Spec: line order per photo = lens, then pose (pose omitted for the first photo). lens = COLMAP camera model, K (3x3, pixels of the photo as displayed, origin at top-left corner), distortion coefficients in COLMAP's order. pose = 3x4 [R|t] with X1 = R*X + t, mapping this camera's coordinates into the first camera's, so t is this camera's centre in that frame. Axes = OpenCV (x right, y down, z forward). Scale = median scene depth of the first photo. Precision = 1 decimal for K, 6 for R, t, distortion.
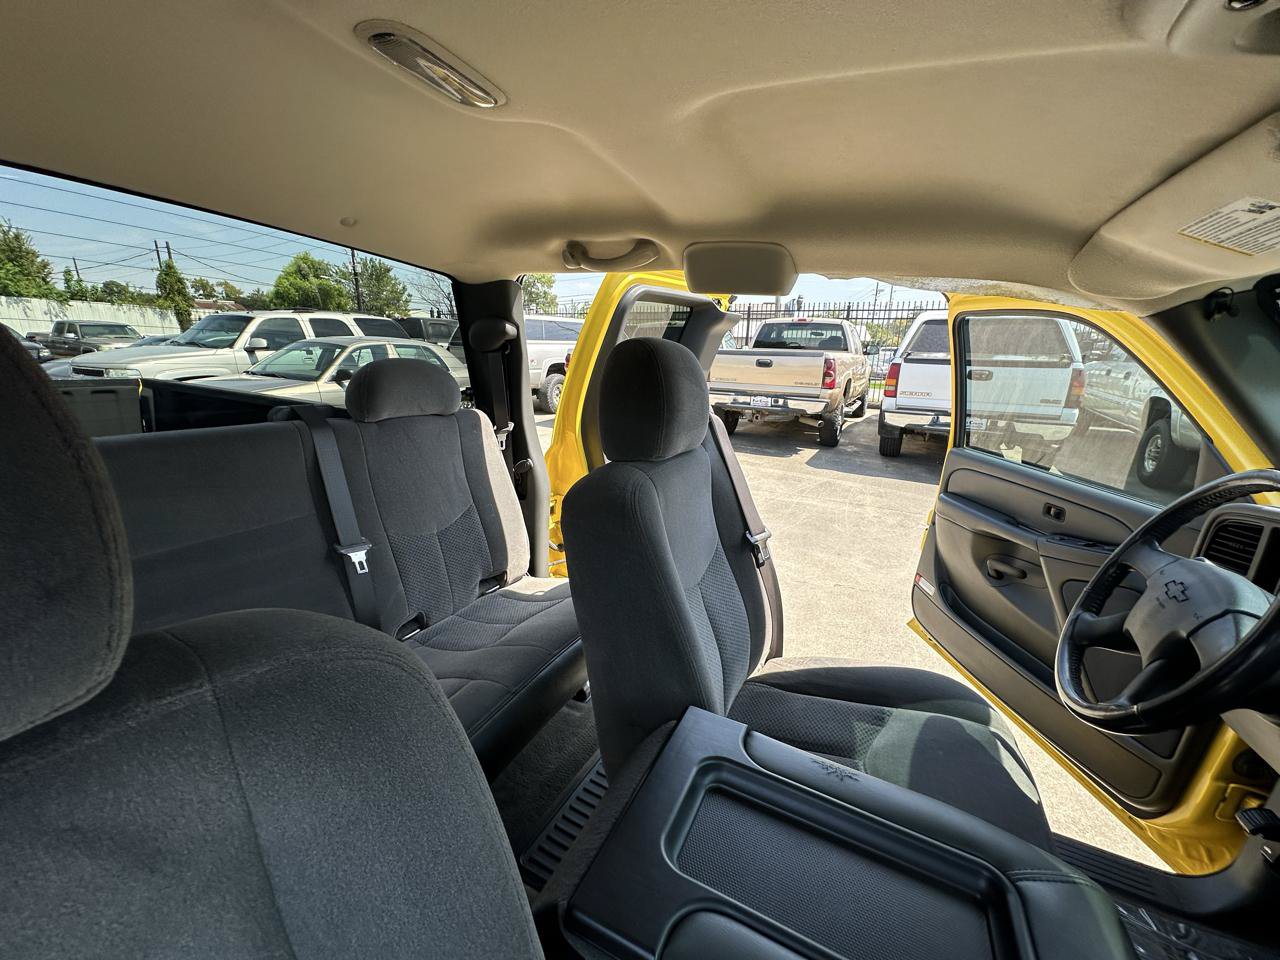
lens RADIAL K [[512.4, 0, 638.4], [0, 512.4, 478.4], [0, 0, 1]] dist [-0.002628, 0.000420]
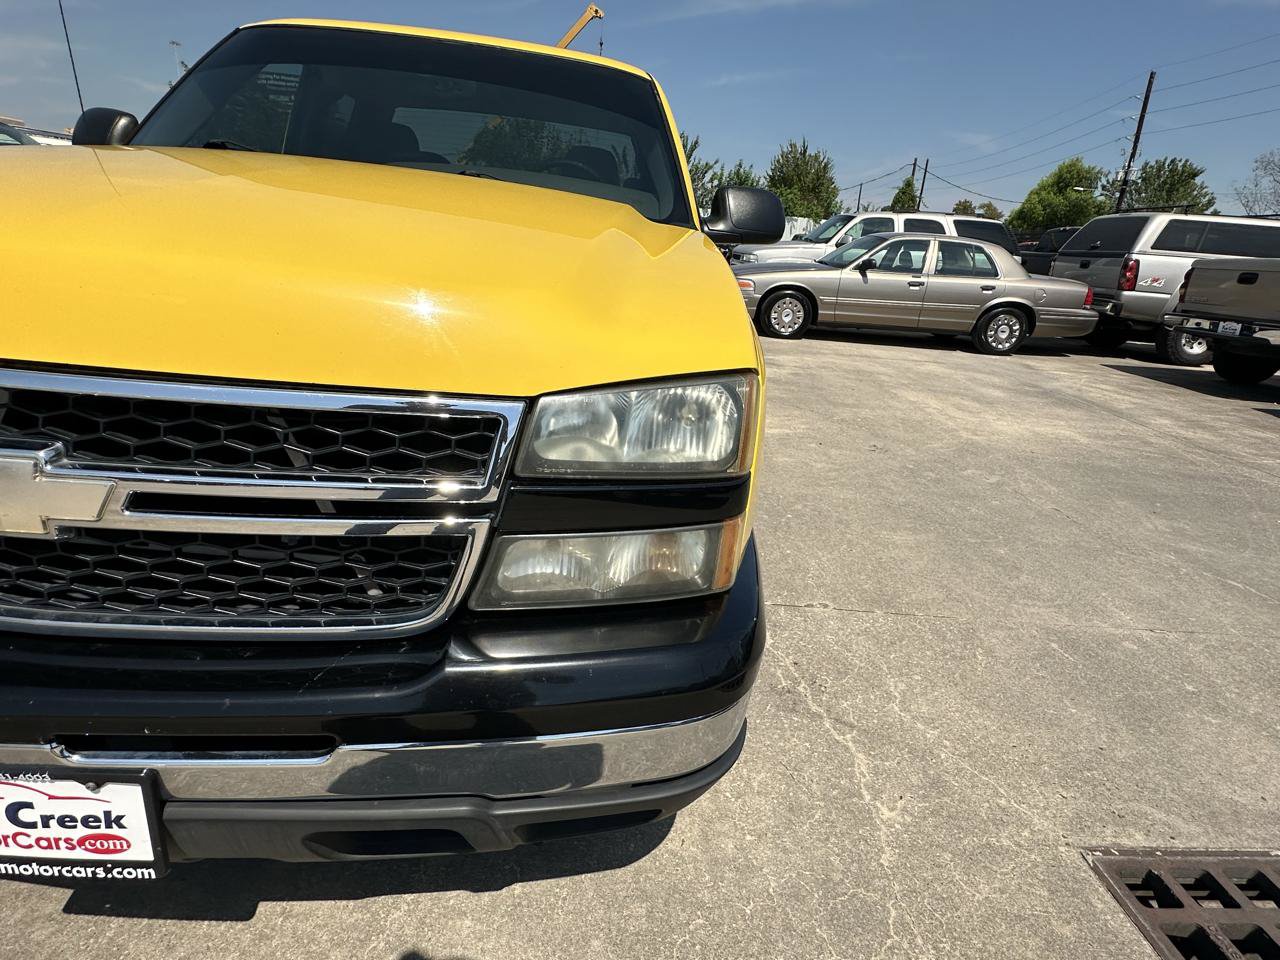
lens RADIAL K [[673.4, 0, 637.6], [0, 673.4, 488.2], [0, 0, 1]] dist [-0.002276, 0.000311]
pose [[0.447835, 0.319052, -0.835254, 0.603138], [-0.288362, 0.935789, 0.202845, 0.097162], [0.846340, 0.150015, 0.511082, -0.042144]]
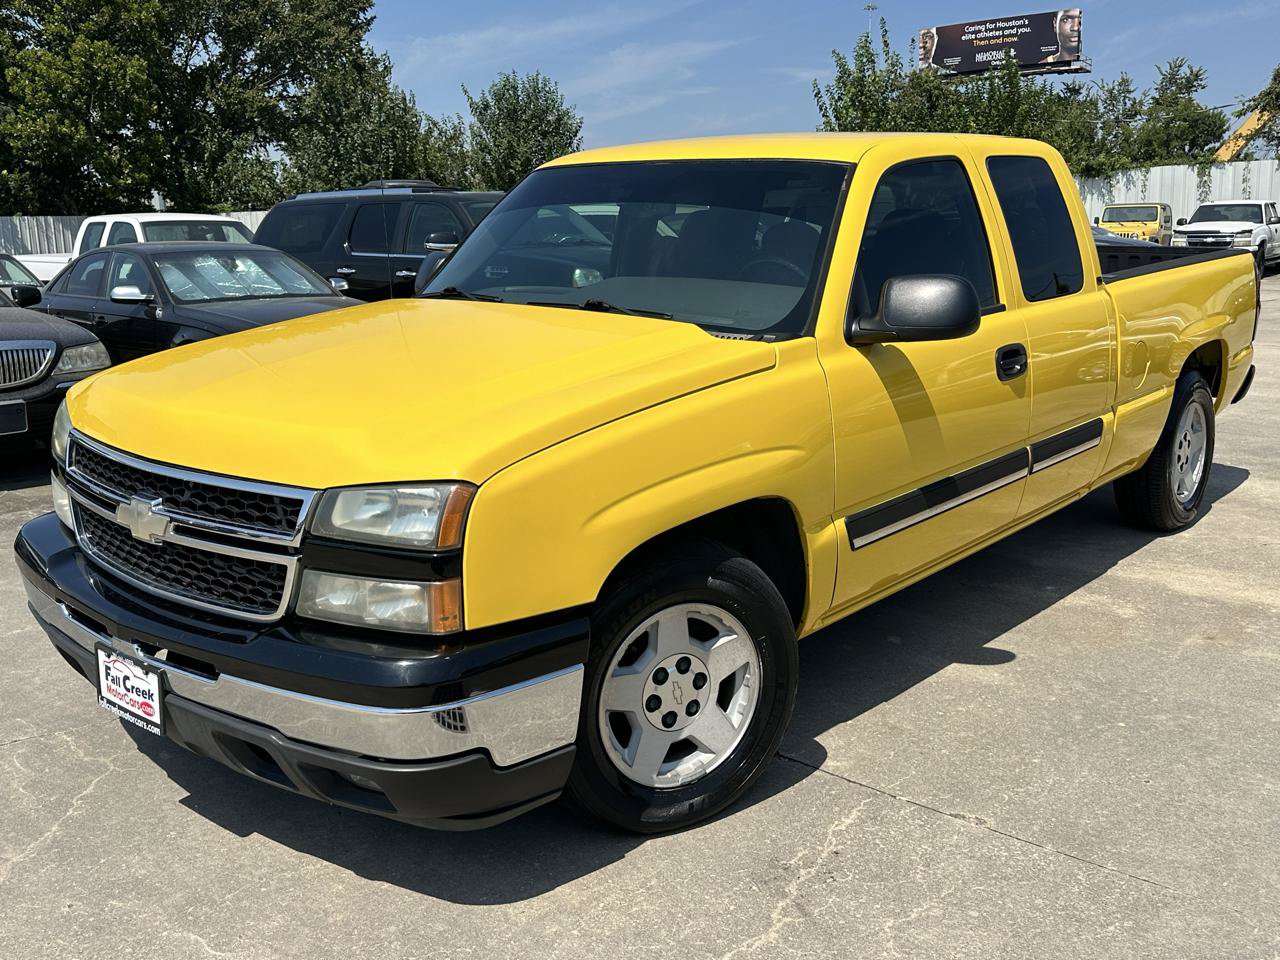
lens RADIAL K [[1216.6, 0, 635.6], [0, 1216.6, 471.8], [0, 0, 1]] dist [0.131012, -0.233740]
pose [[-0.267844, 0.167901, -0.948720, 0.881251], [-0.227313, 0.945887, 0.231575, -0.030201], [0.936263, 0.277682, -0.215184, 0.230546]]
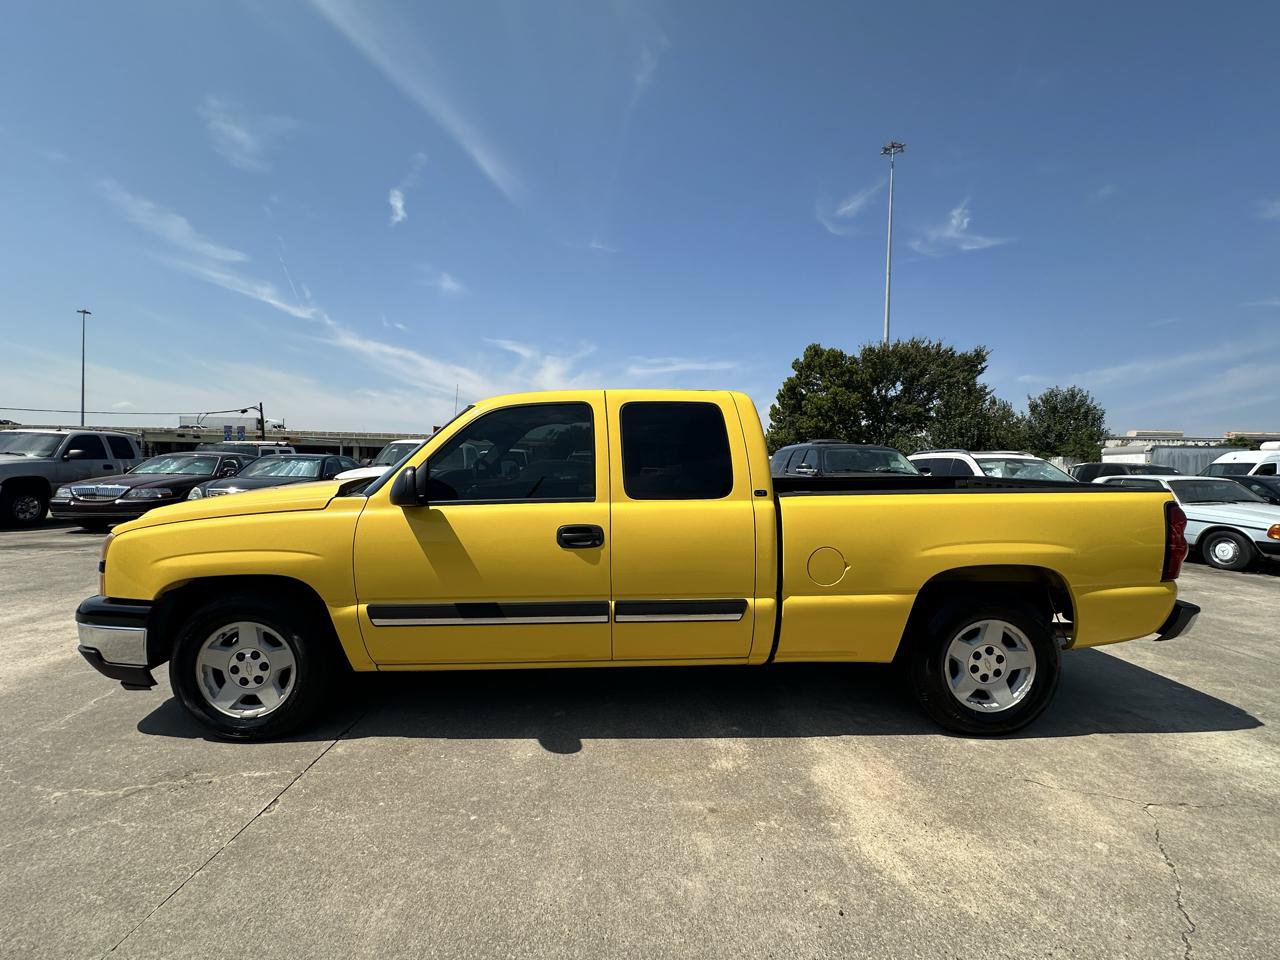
lens RADIAL K [[553.9, 0, 639.0], [0, 553.9, 477.4], [0, 0, 1]] dist [-0.001721, -0.000171]
pose [[-0.886395, -0.035889, -0.461537, 0.265602], [-0.157319, 0.961008, 0.227407, -0.143513], [0.435379, 0.274180, -0.857479, 0.700580]]
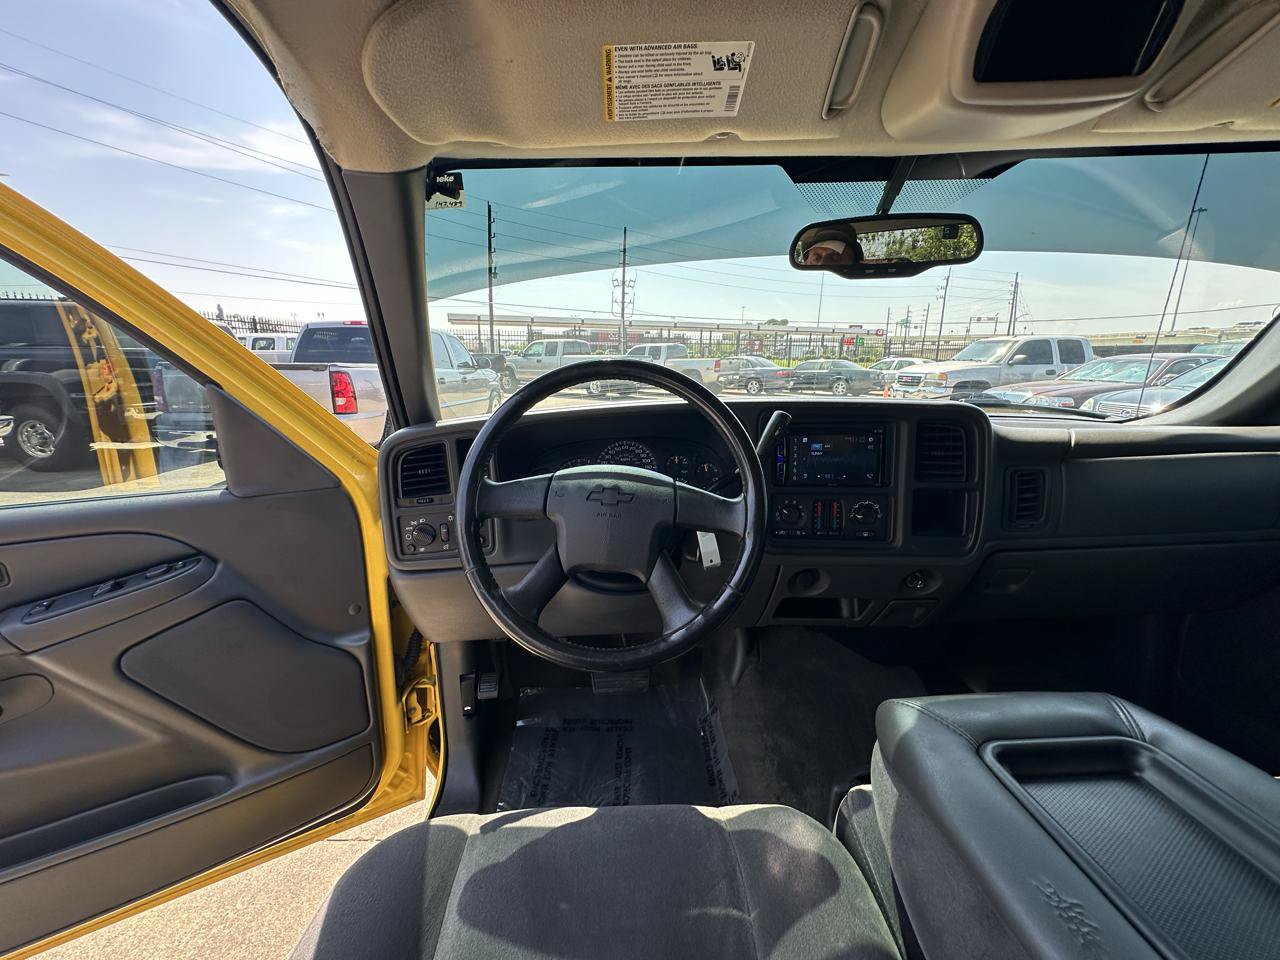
lens RADIAL K [[512.4, 0, 638.4], [0, 512.4, 478.4], [0, 0, 1]] dist [-0.002628, 0.000420]
pose [[-0.451343, -0.229392, 0.862362, 0.026406], [0.208980, 0.912348, 0.352064, -0.017593], [-0.867535, 0.339118, -0.363843, 0.163080]]
